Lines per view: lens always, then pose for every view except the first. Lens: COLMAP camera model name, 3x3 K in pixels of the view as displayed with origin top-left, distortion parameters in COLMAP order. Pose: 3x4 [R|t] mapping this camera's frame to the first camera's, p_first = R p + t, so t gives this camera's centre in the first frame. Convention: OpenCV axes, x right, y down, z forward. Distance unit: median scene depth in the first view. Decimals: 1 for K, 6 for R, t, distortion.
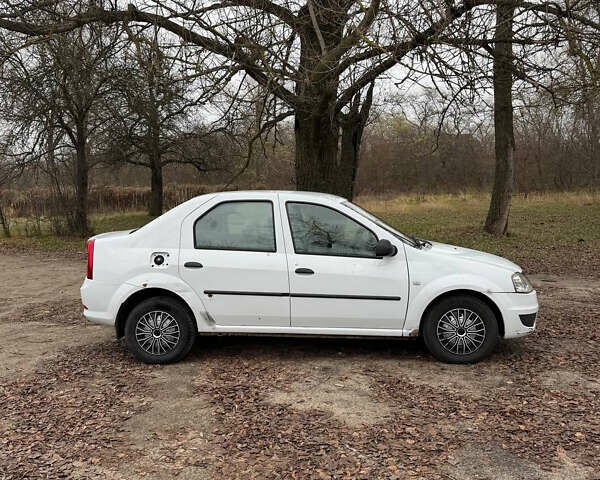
lens RADIAL K [[553.6, 0, 300.0], [0, 553.6, 240.0], [0, 0, 1]] dist [0.153042, -0.295028]
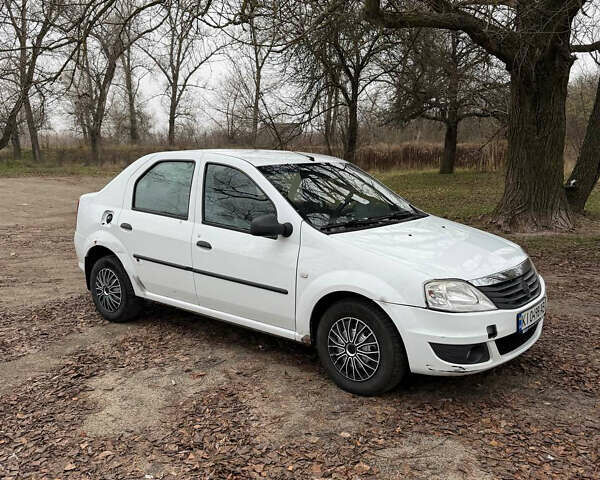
lens RADIAL K [[553.6, 0, 300.0], [0, 553.6, 240.0], [0, 0, 1]] dist [0.153042, -0.295028]
pose [[0.833333, 0.097995, -0.544016, 0.589797], [-0.055299, 0.994003, 0.094343, -0.039932], [0.549999, -0.048535, 0.833754, 0.358219]]
